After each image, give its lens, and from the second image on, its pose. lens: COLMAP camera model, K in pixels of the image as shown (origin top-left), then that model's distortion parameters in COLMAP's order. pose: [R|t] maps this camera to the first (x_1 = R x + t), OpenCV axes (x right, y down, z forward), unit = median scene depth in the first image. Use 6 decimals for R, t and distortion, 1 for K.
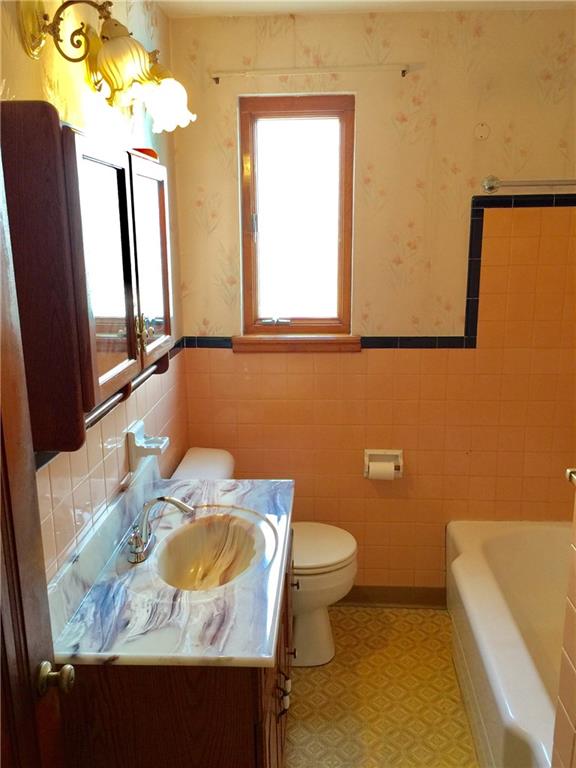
lens RADIAL K [[663.1, 0, 288.0], [0, 663.1, 384.0], [0, 0, 1]] dist [0.089885, -0.149283]
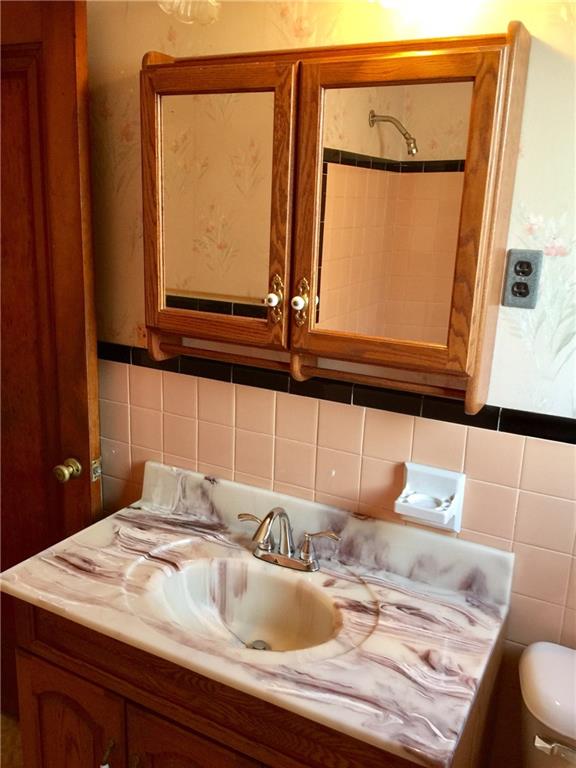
lens RADIAL K [[663.1, 0, 288.0], [0, 663.1, 384.0], [0, 0, 1]] dist [0.089885, -0.149283]
pose [[-0.417356, 0.230965, -0.878902, 0.418814], [-0.245039, 0.902736, 0.353587, -0.222903], [0.875083, 0.362937, -0.320167, 1.092335]]
